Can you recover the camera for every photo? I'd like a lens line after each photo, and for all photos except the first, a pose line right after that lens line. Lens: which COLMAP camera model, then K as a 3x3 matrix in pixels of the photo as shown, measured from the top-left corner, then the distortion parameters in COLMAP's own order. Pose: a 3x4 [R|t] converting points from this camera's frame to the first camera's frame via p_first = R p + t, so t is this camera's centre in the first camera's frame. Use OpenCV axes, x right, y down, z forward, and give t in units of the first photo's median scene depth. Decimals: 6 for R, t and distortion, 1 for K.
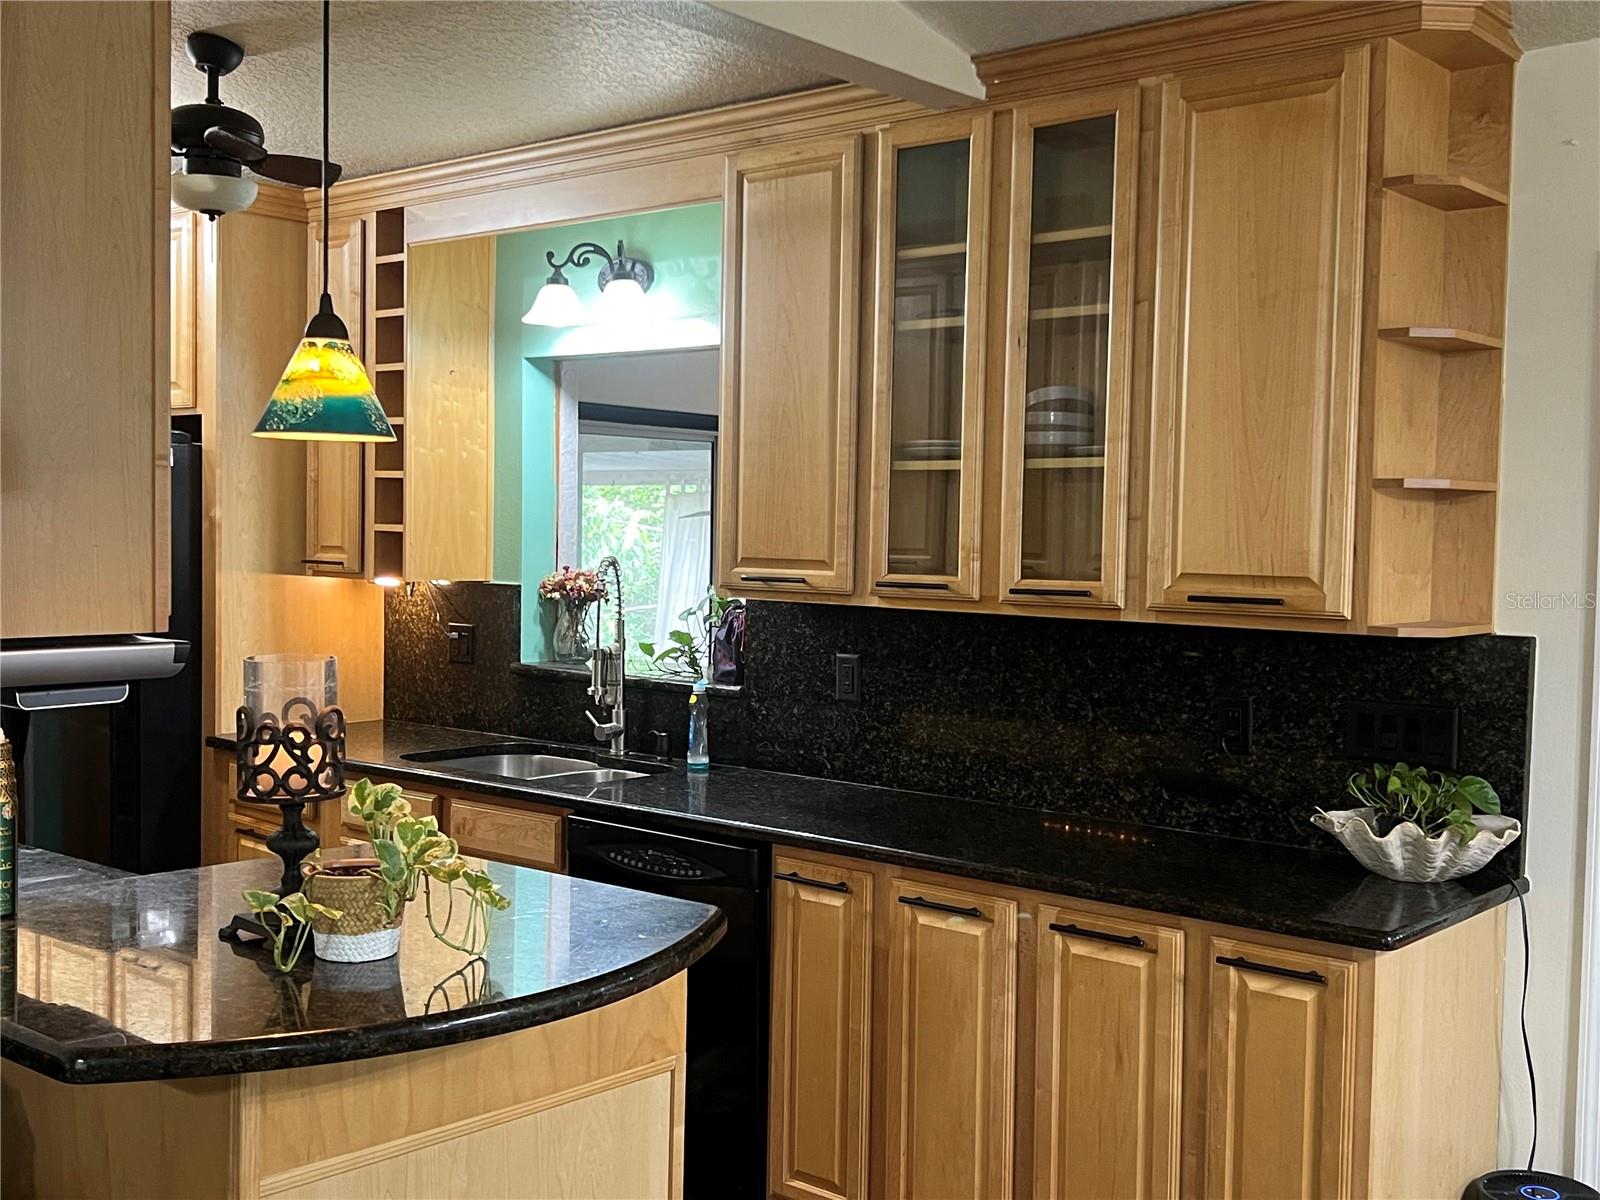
lens RADIAL K [[1739.4, 0, 802.2], [0, 1739.4, 604.9], [0, 0, 1]] dist [0.057586, 0.000000]
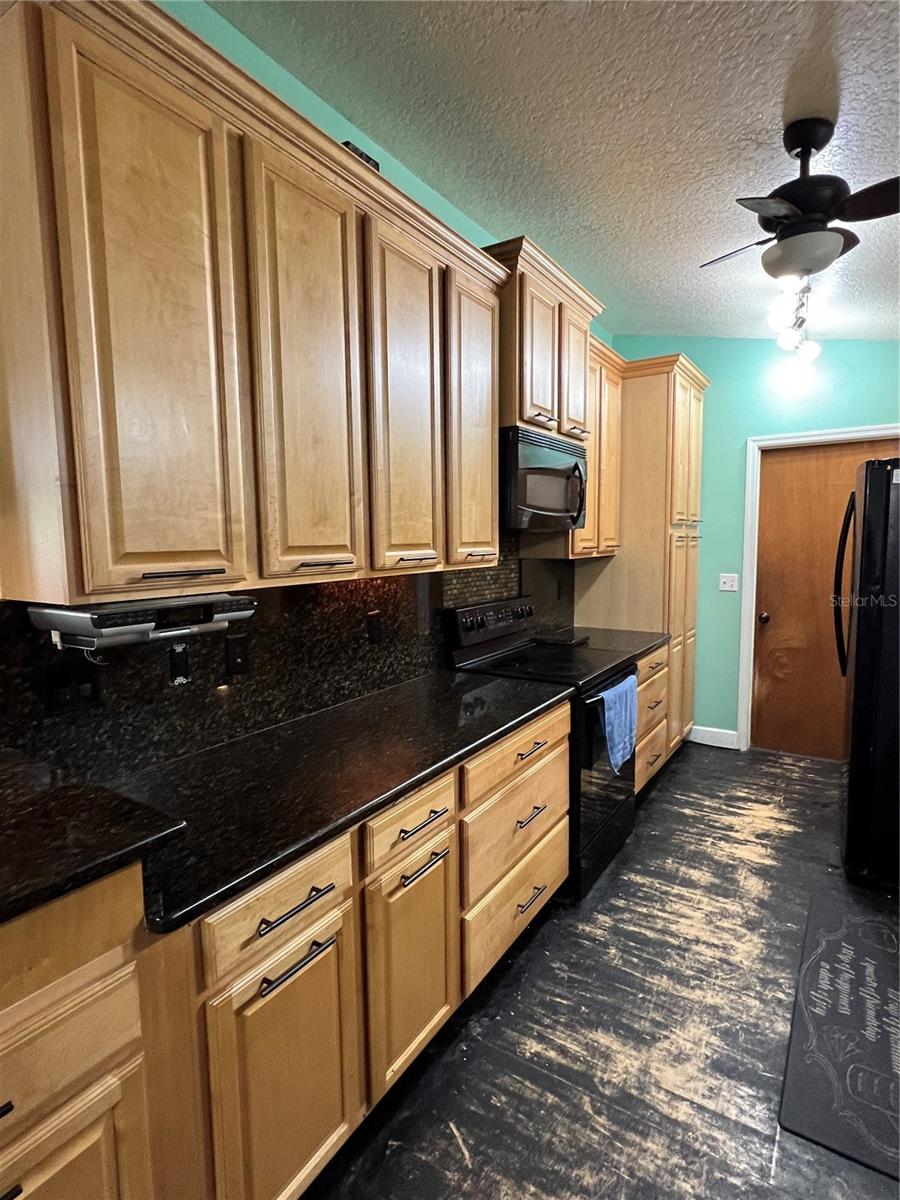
lens RADIAL K [[621.6, 0, 446.0], [0, 621.6, 600.7], [0, 0, 1]] dist [0.002318, 0.001379]
pose [[0.118435, 0.084469, -0.989363, 0.110528], [-0.029864, 0.996227, 0.081480, -0.025071], [0.992513, 0.019896, 0.120510, 0.843628]]
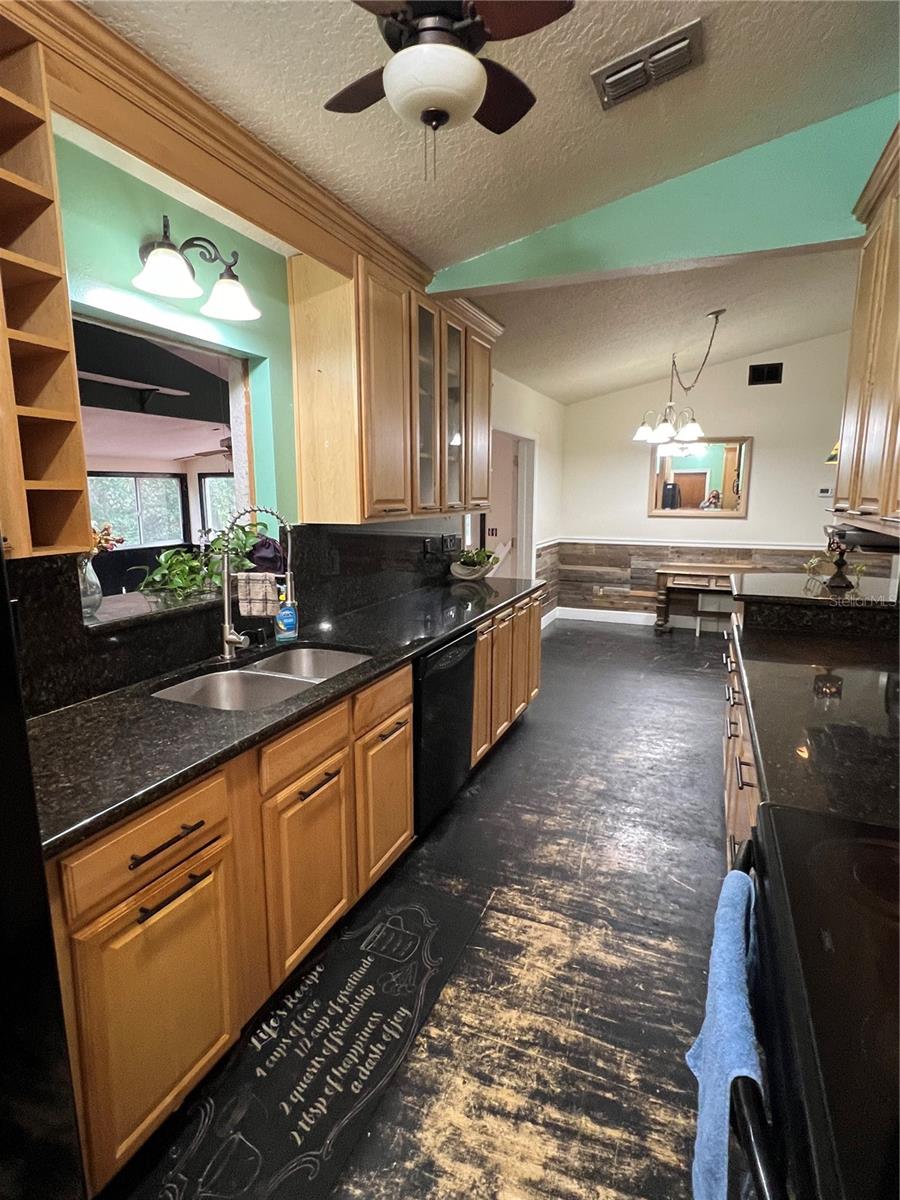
lens RADIAL K [[621.6, 0, 448.2], [0, 621.6, 602.9], [0, 0, 1]] dist [0.002318, 0.001379]
pose [[-0.298304, -0.184264, 0.936516, -0.813468], [0.041100, 0.977798, 0.205478, -0.062926], [-0.953586, 0.099786, -0.284108, 1.331953]]
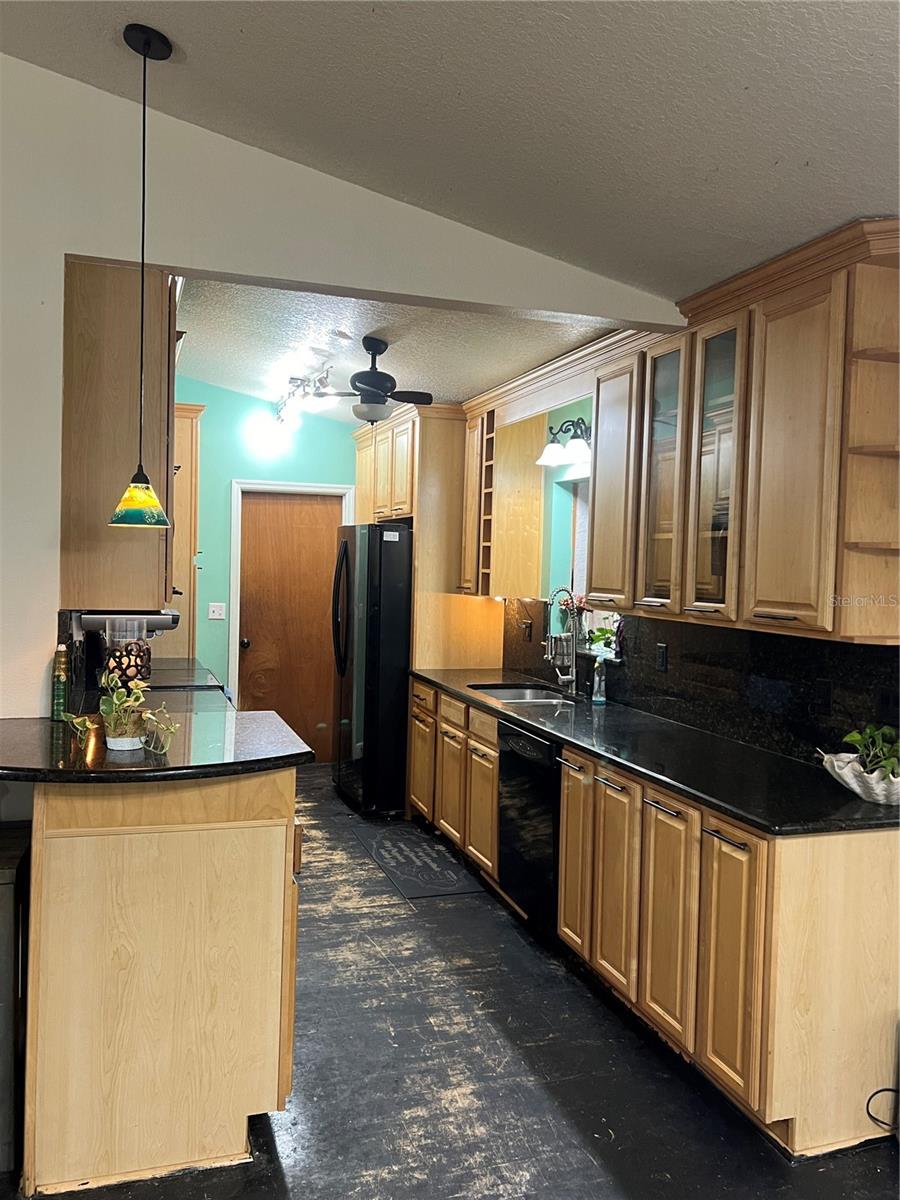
lens RADIAL K [[969.4, 0, 453.4], [0, 969.4, 596.1], [0, 0, 1]] dist [0.026150, -0.013968]
pose [[0.854830, 0.022760, -0.518409, 0.434760], [-0.034494, 0.999320, -0.013006, 0.000019], [0.517760, 0.029000, 0.855034, 0.063381]]
